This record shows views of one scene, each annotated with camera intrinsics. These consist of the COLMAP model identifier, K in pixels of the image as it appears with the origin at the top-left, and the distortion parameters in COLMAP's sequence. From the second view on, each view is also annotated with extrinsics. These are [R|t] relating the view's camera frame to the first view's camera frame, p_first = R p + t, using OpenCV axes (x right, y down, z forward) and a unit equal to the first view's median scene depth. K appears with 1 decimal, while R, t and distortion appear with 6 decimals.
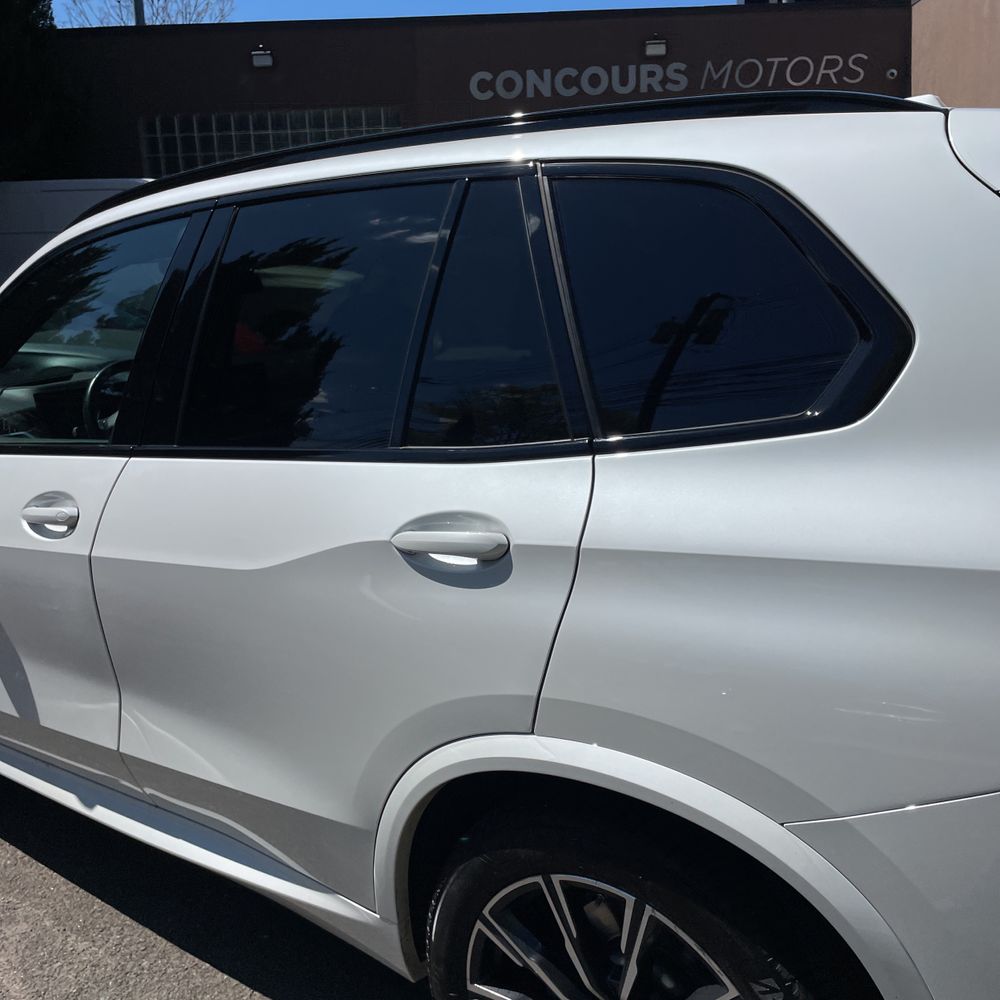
lens RADIAL K [[1032.1, 0, 480.0], [0, 1032.1, 478.3], [0, 0, 1]] dist [0.026431, 0.000000]
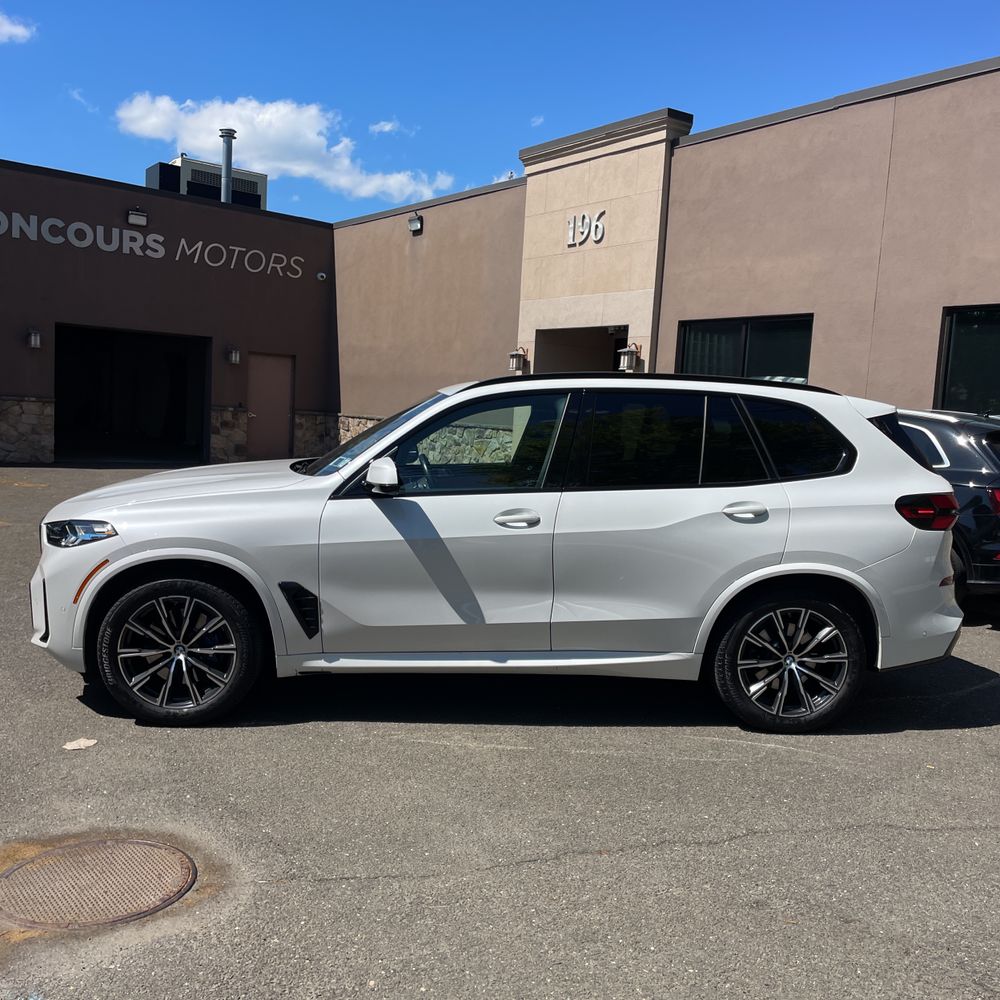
lens RADIAL K [[1032.1, 0, 498.3], [0, 1032.1, 503.4], [0, 0, 1]] dist [0.026431, 0.000000]
pose [[0.751350, 0.016936, 0.659686, -0.288331], [0.058229, 0.994070, -0.091840, 0.030946], [-0.657329, 0.107417, 0.745909, -0.093725]]
